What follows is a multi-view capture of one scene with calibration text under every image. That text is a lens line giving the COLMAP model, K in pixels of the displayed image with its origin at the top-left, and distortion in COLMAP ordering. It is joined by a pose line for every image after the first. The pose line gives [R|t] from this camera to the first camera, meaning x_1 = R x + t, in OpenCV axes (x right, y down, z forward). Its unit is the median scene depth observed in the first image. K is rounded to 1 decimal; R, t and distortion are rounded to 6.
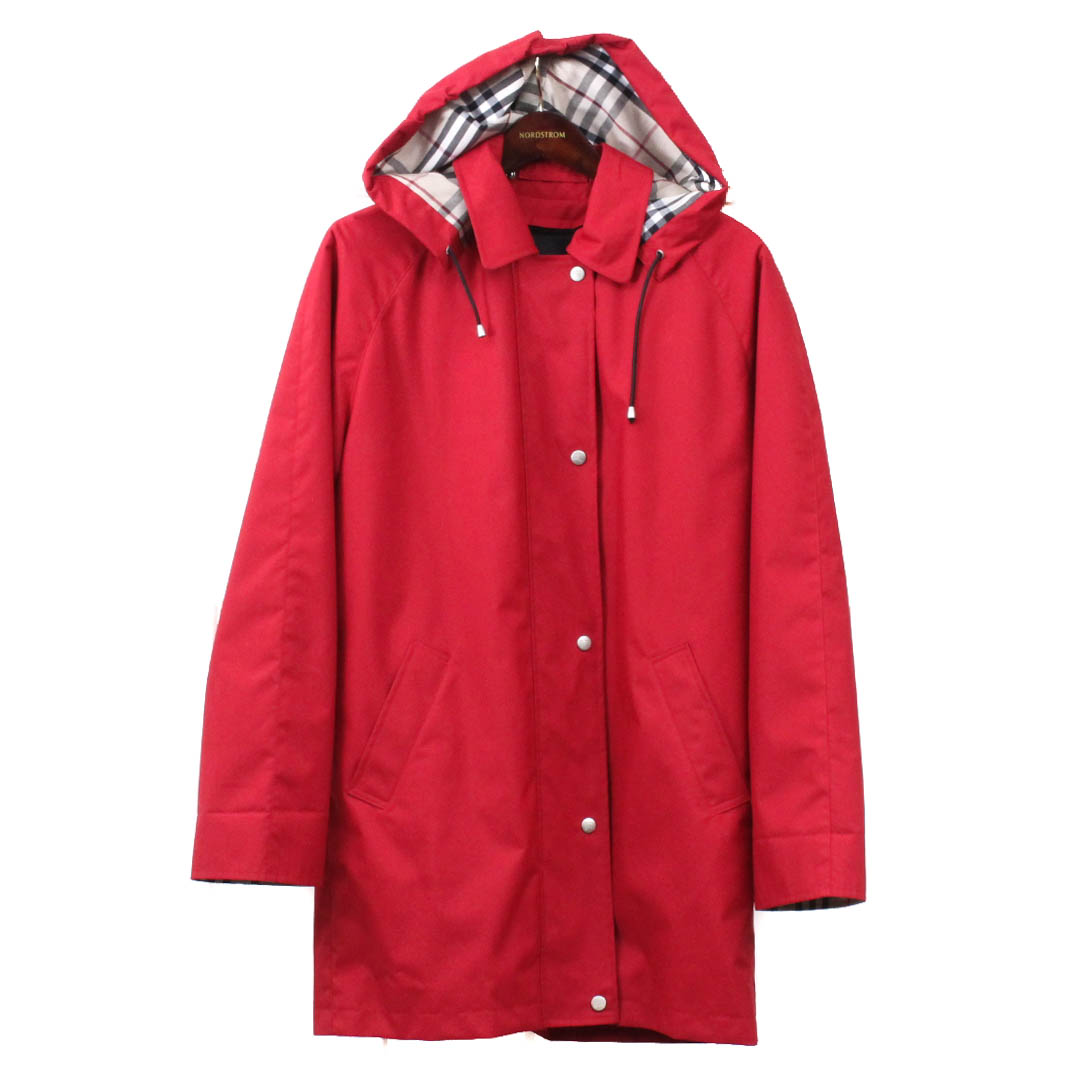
lens RADIAL K [[2832.0, 0, 538.0], [0, 2832.0, 538.0], [0, 0, 1]] dist [0.000208, -0.073550]
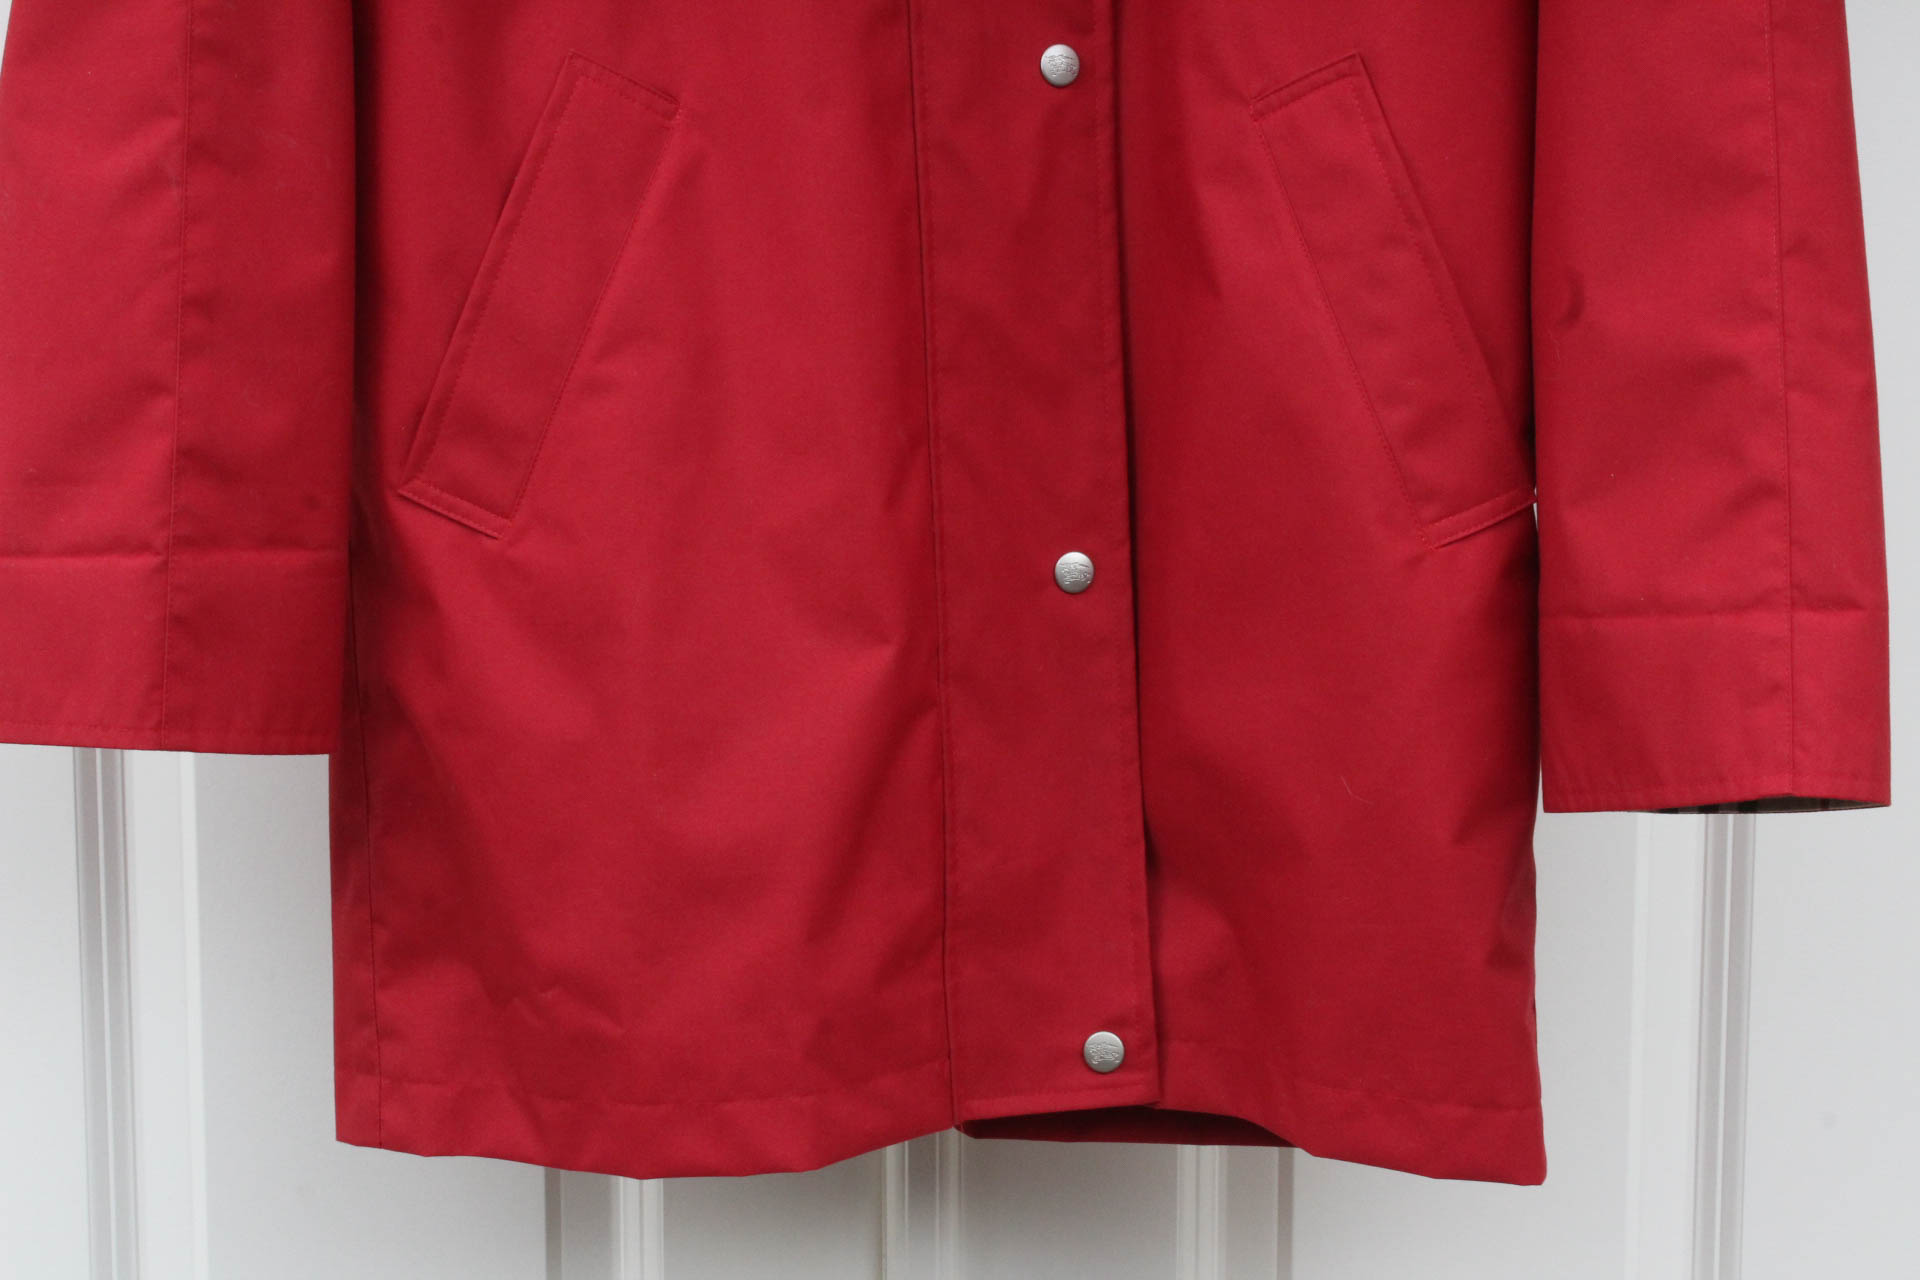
lens RADIAL K [[3831.1, 0, 960.0], [0, 3831.1, 640.0], [0, 0, 1]] dist [-0.038895, -0.100188]
pose [[0.999957, -0.008844, -0.002697, 0.004569], [0.009157, 0.987581, 0.156841, 0.033650], [0.001277, -0.156859, 0.987620, 0.524505]]
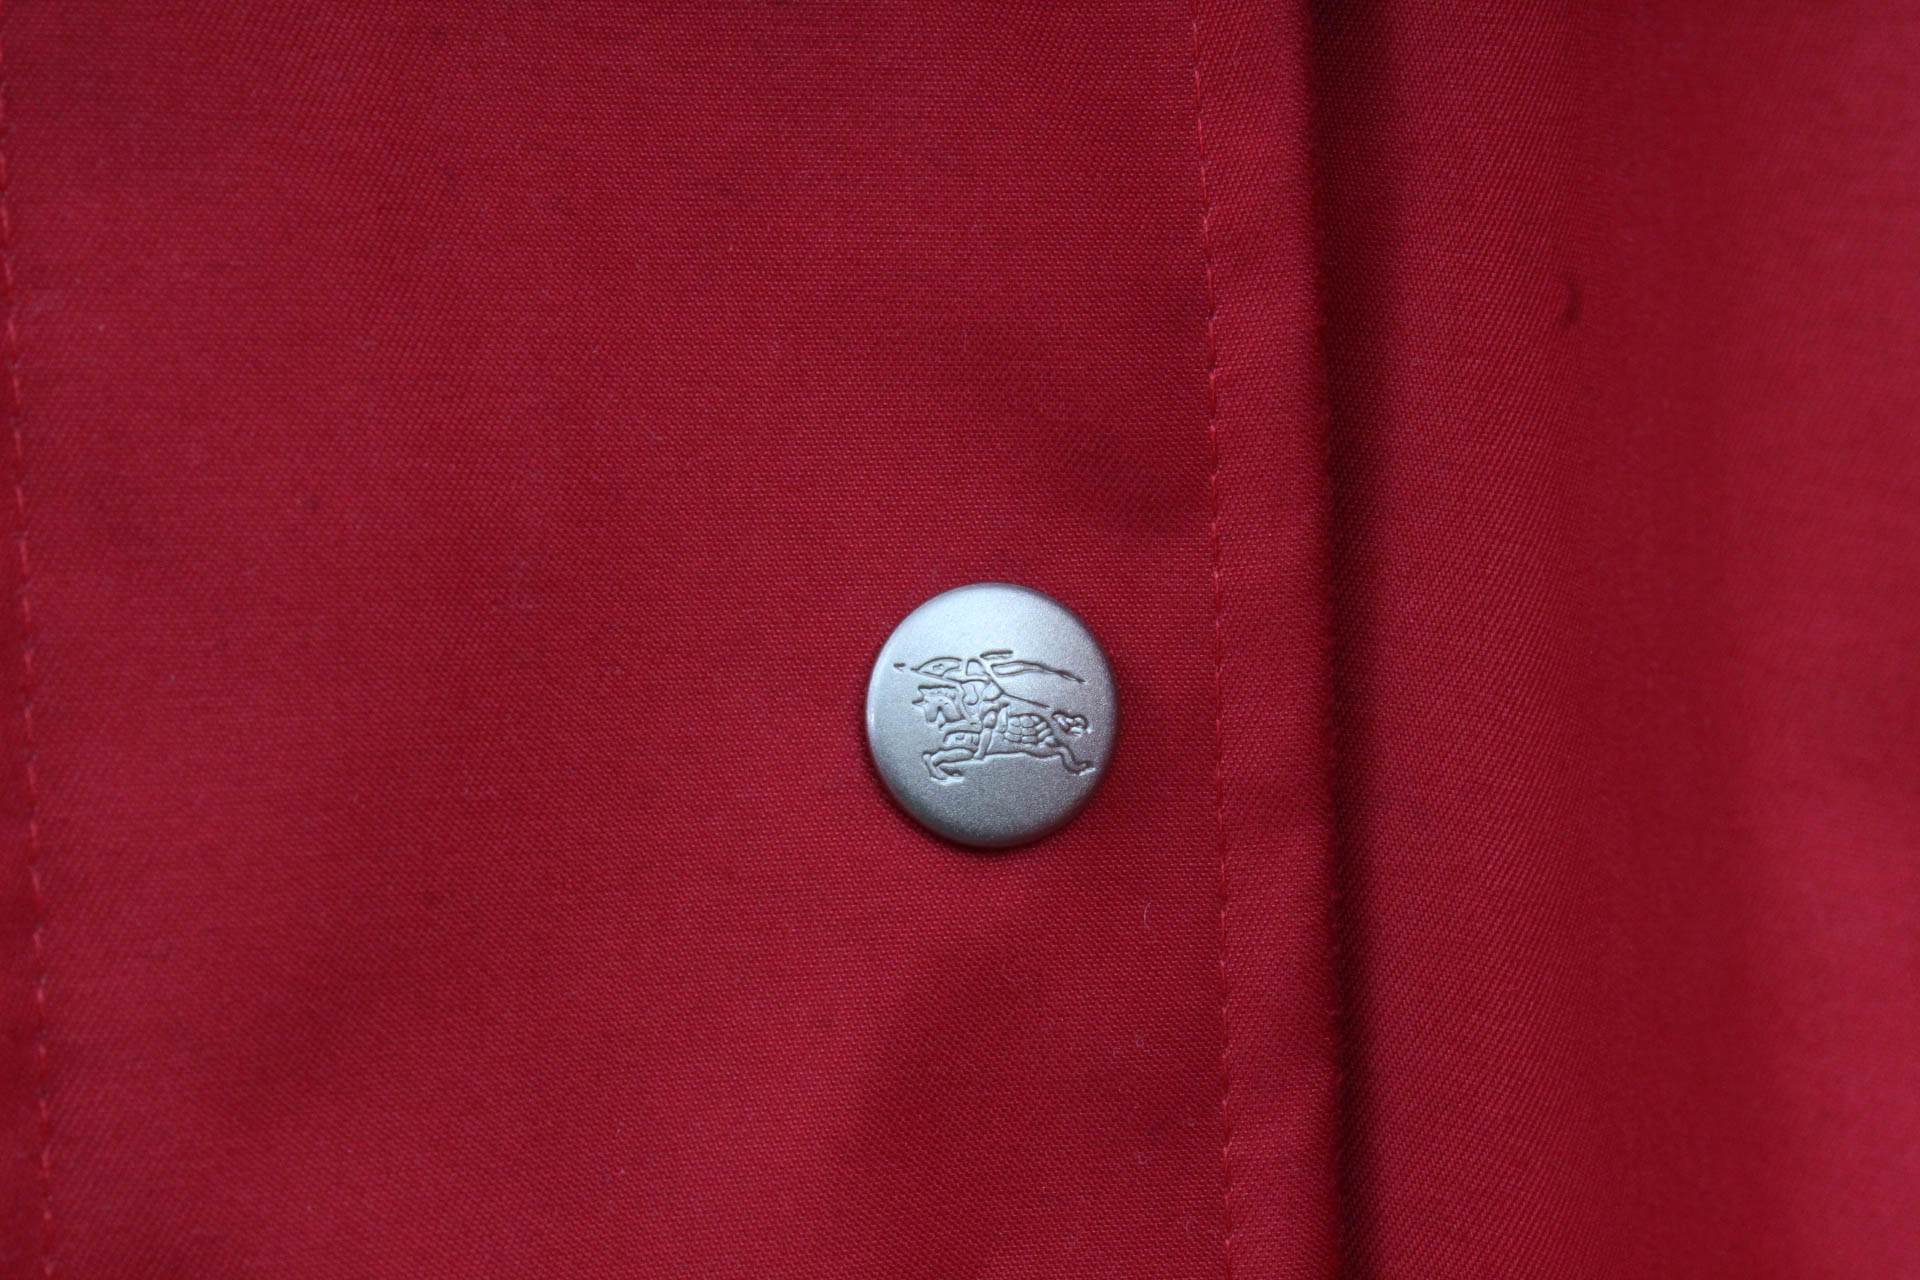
lens RADIAL K [[3045.0, 0, 960.0], [0, 3045.0, 640.0], [0, 0, 1]] dist [-0.000073, -0.000667]
pose [[0.997897, -0.005635, -0.064574, 0.020093], [0.007810, 0.999409, 0.033482, 0.034331], [0.064347, -0.033916, 0.997351, 0.959280]]
